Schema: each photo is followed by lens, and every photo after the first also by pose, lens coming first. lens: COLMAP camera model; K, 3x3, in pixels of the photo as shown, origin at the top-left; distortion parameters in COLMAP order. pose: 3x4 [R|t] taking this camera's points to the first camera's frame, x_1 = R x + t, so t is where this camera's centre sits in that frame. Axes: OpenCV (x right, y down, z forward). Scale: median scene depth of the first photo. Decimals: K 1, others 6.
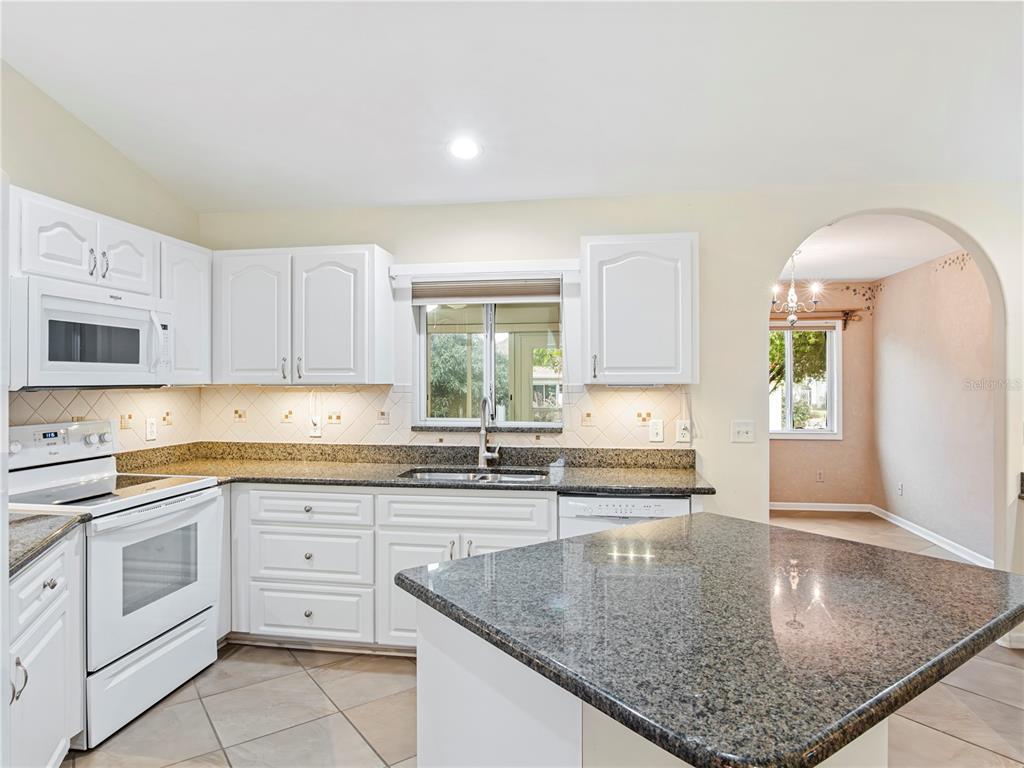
lens RADIAL K [[612.0, 0, 515.2], [0, 612.0, 379.1], [0, 0, 1]] dist [-0.025862, 0.001832]
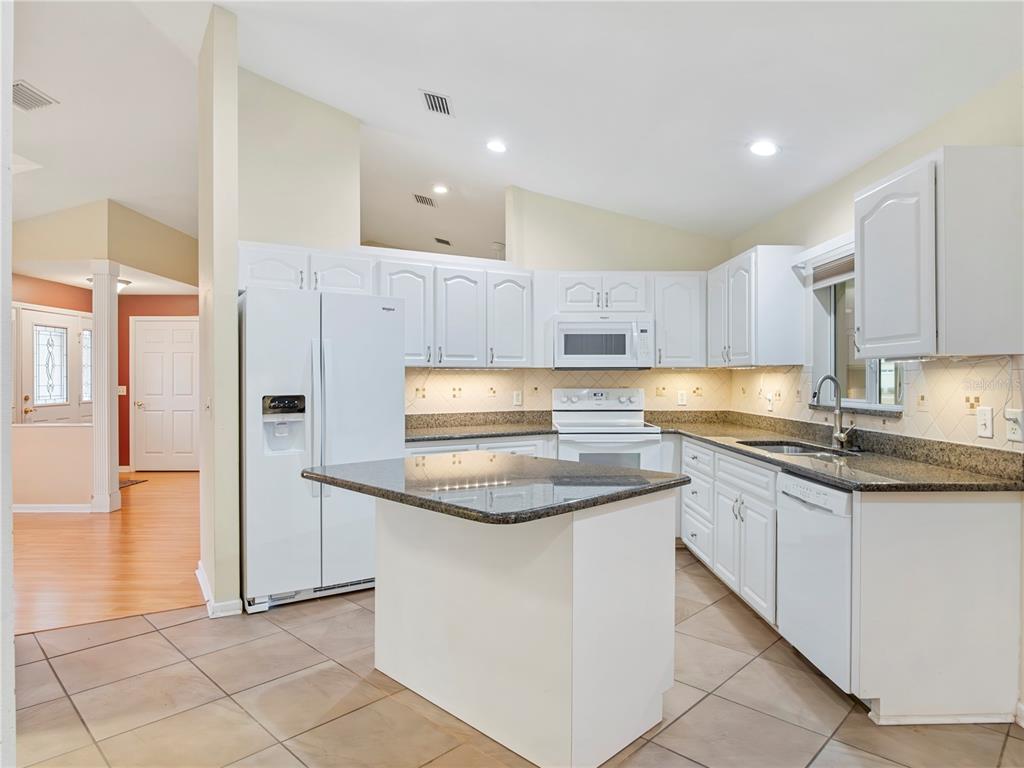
lens RADIAL K [[612.0, 0, 515.2], [0, 612.0, 379.1], [0, 0, 1]] dist [-0.025862, 0.001832]
pose [[0.176777, 0.003005, -0.984246, 0.846671], [0.003866, 0.999986, 0.003748, 0.029907], [0.984243, -0.004468, 0.176763, 0.339649]]
